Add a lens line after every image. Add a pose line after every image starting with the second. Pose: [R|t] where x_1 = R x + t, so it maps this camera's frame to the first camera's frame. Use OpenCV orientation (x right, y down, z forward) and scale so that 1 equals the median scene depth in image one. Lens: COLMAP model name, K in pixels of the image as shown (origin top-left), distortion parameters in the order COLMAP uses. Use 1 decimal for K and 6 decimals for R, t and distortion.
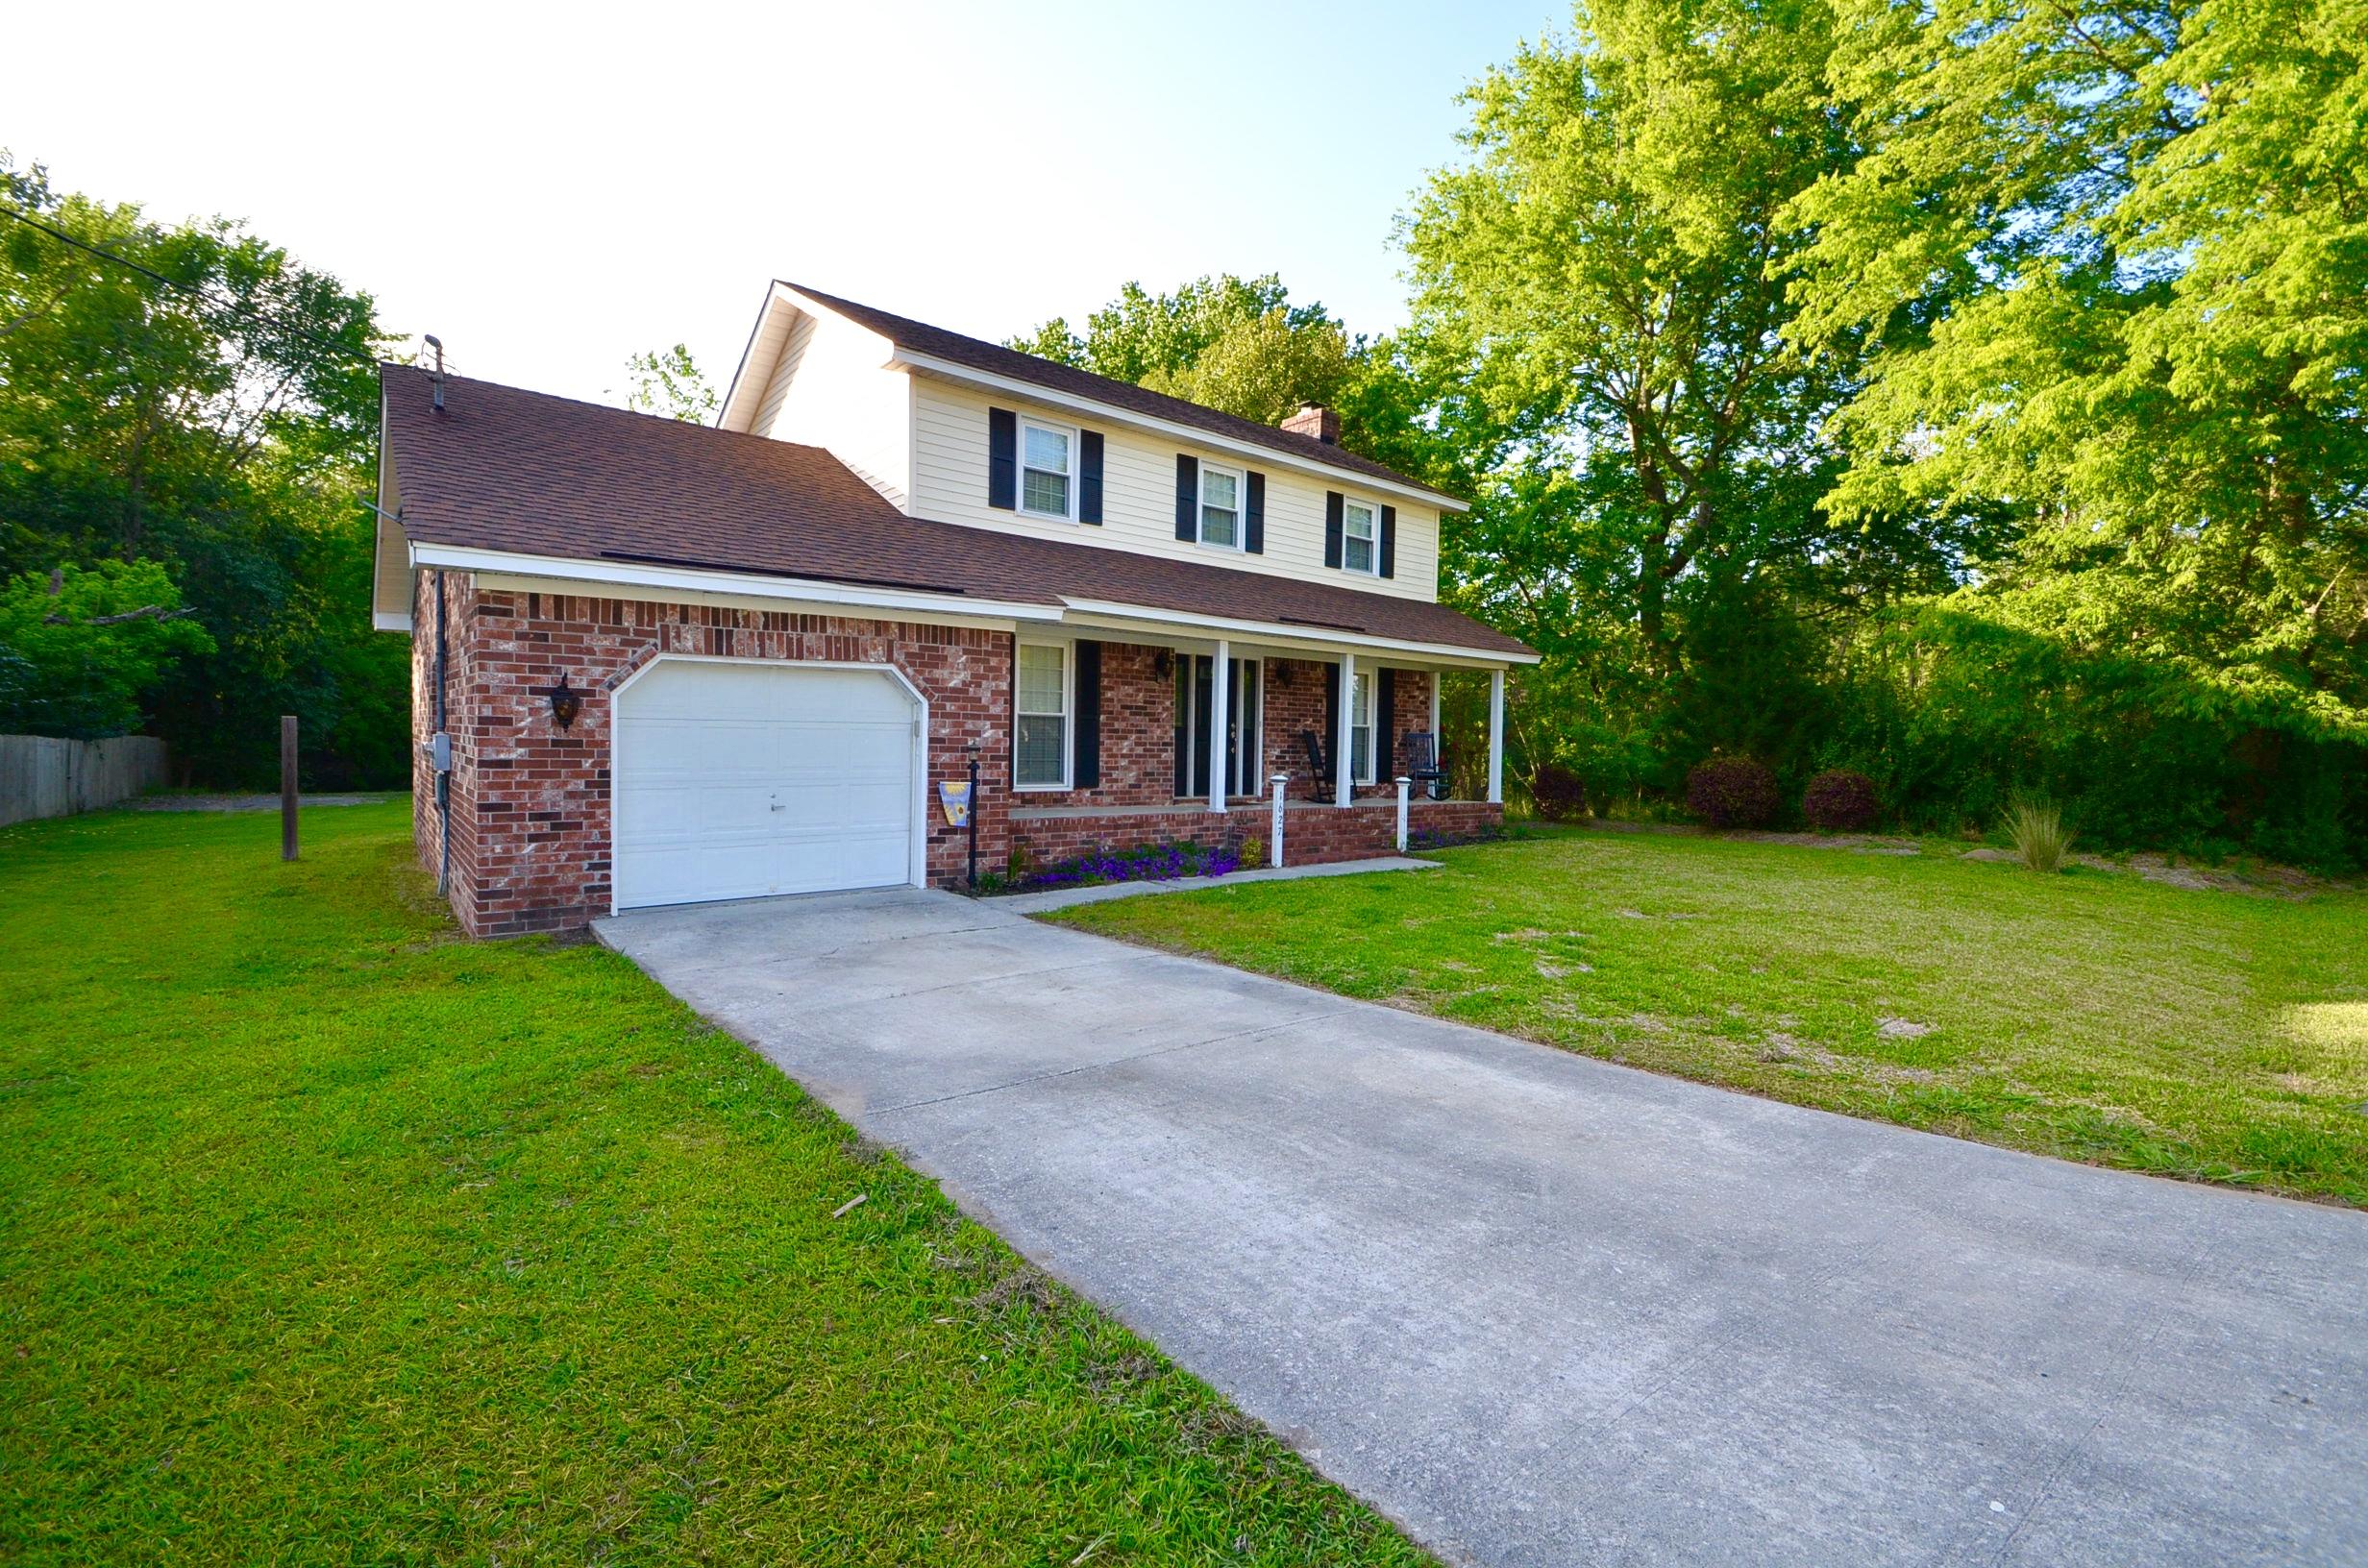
lens RADIAL K [[1015.8, 0, 1167.4], [0, 1015.8, 776.8], [0, 0, 1]] dist [0.013839, -0.013763]
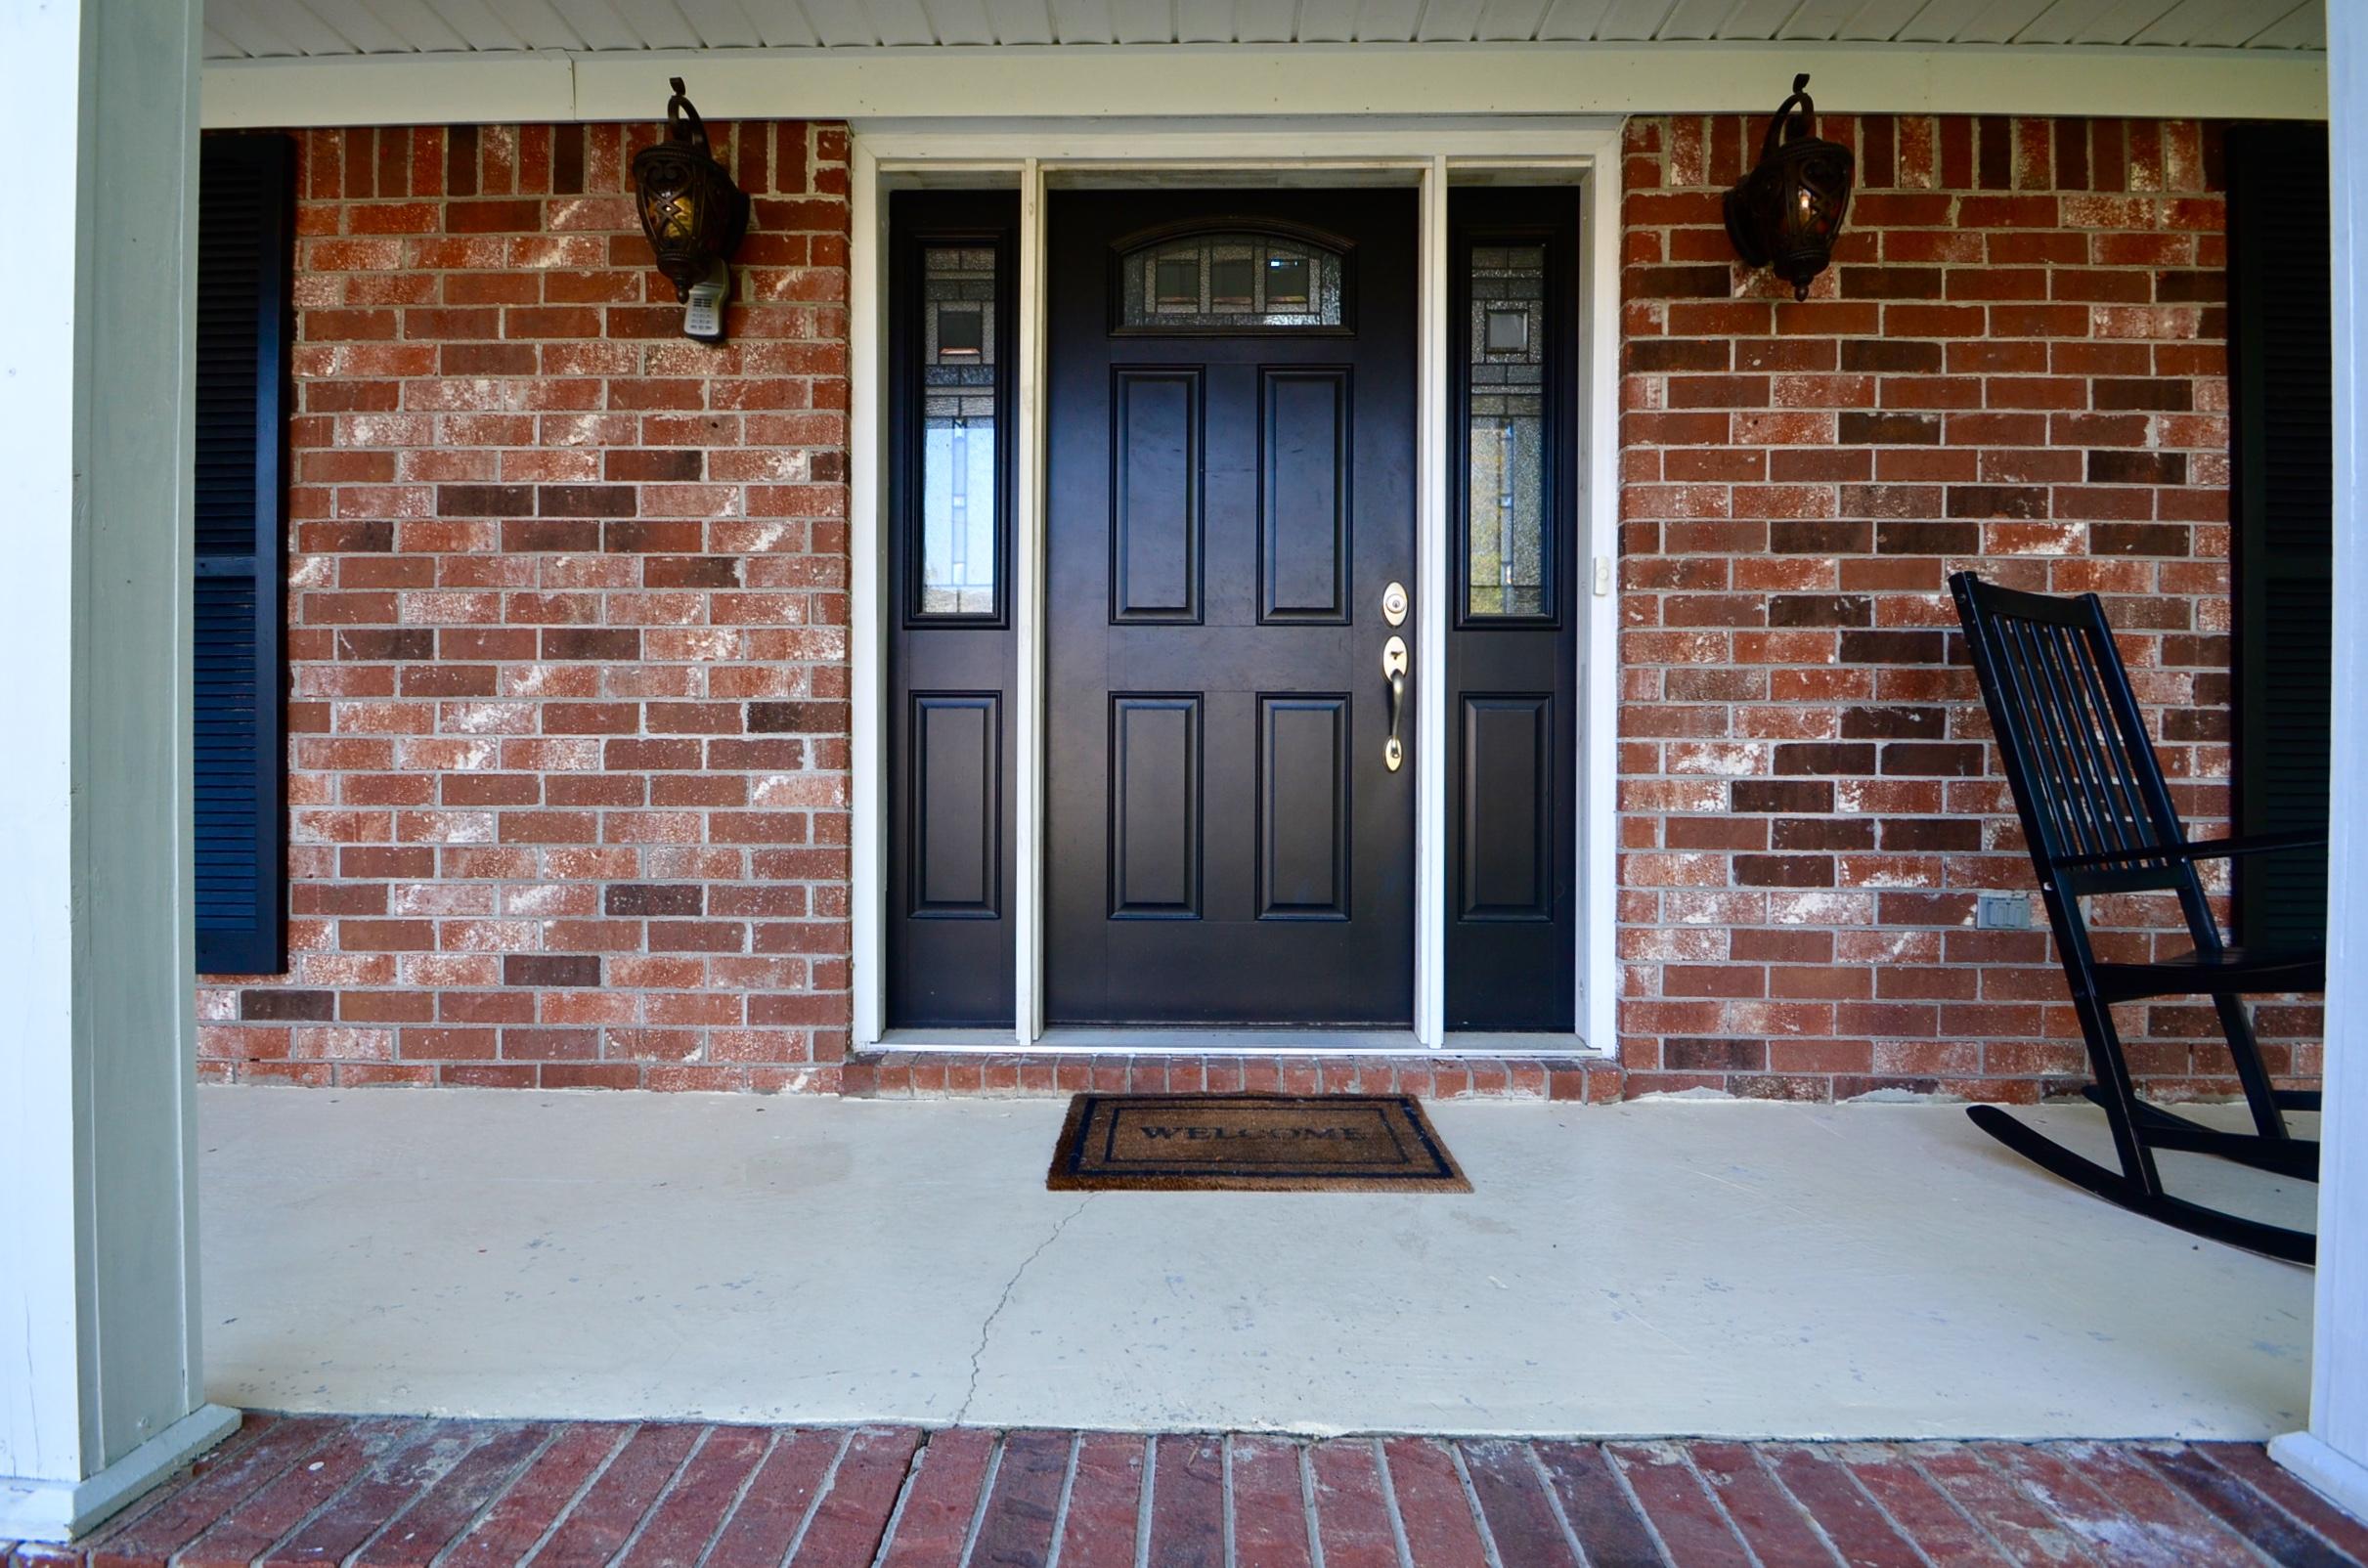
lens RADIAL K [[1024.8, 0, 1182.7], [0, 1024.8, 778.1], [0, 0, 1]] dist [0.008342, -0.011092]
pose [[0.772712, -0.009805, -0.634681, 0.214172], [-0.011134, 0.999518, -0.028996, -0.025733], [0.634659, 0.029472, 0.772230, 1.287352]]
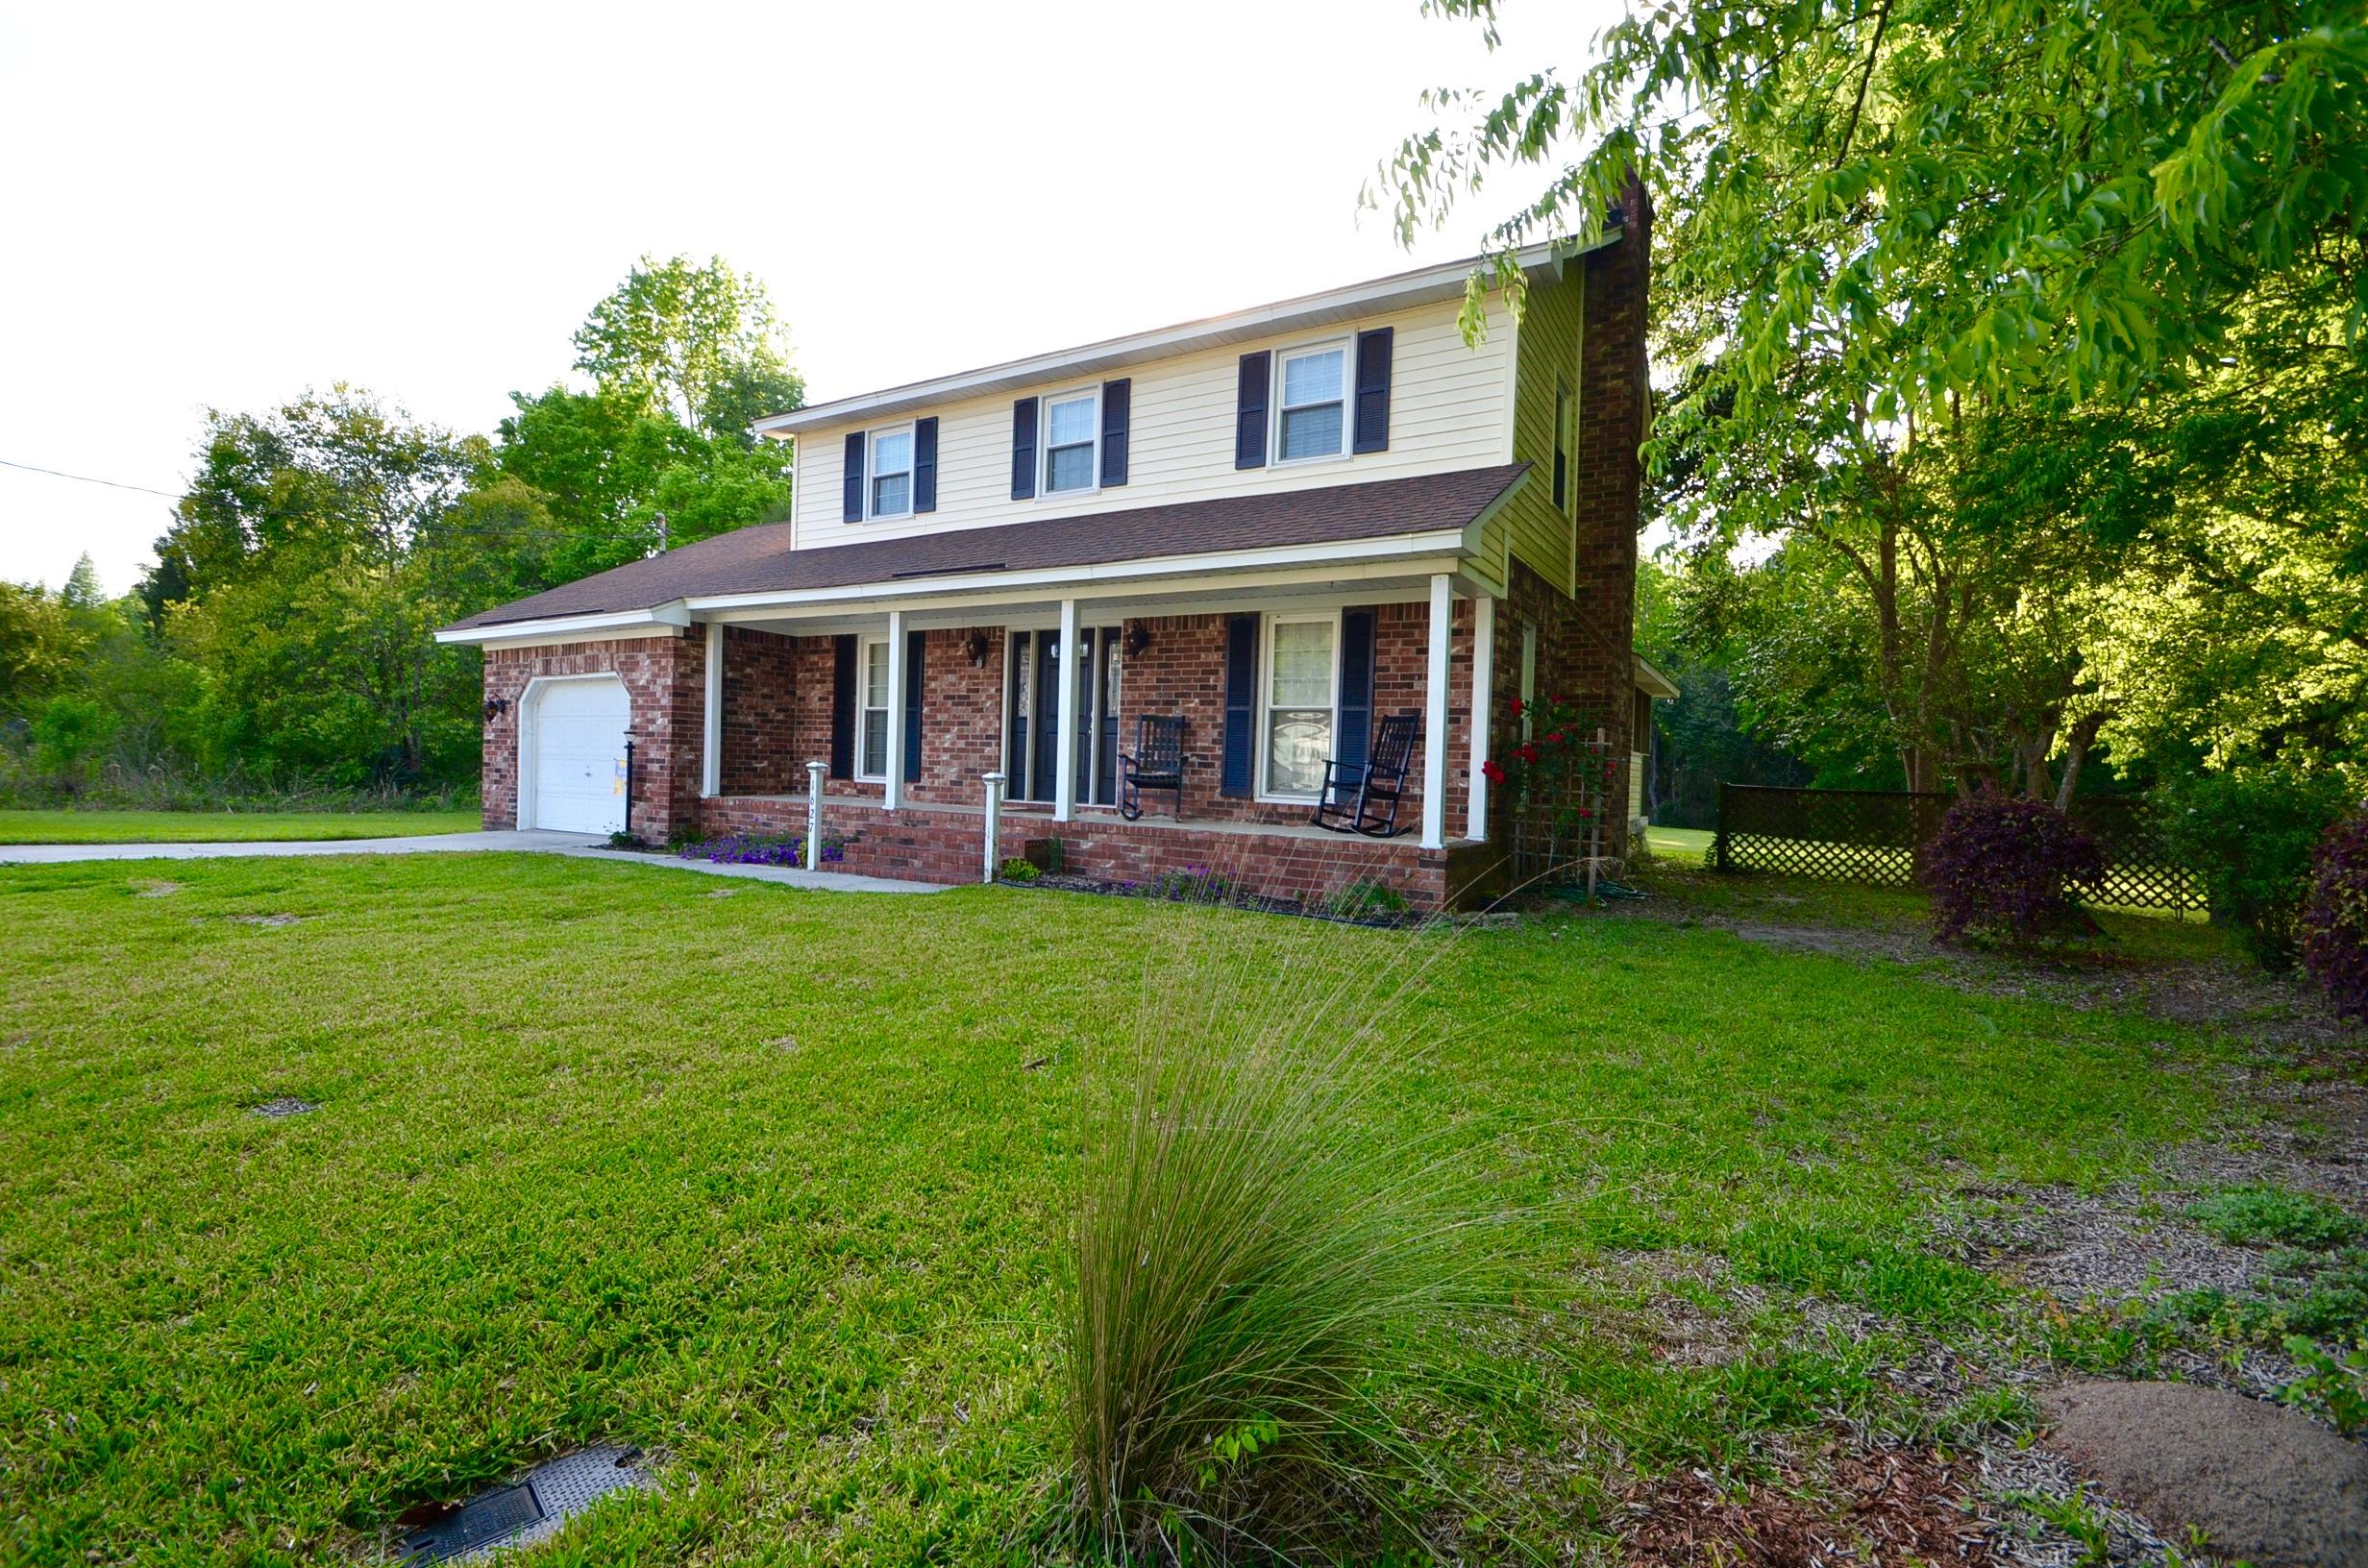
lens RADIAL K [[1024.8, 0, 1182.7], [0, 1024.8, 778.1], [0, 0, 1]] dist [0.008342, -0.011092]
pose [[0.353159, 0.005416, -0.935548, 1.237647], [-0.055020, 0.998373, -0.014990, 0.009958], [0.933944, 0.056768, 0.352882, 1.191646]]
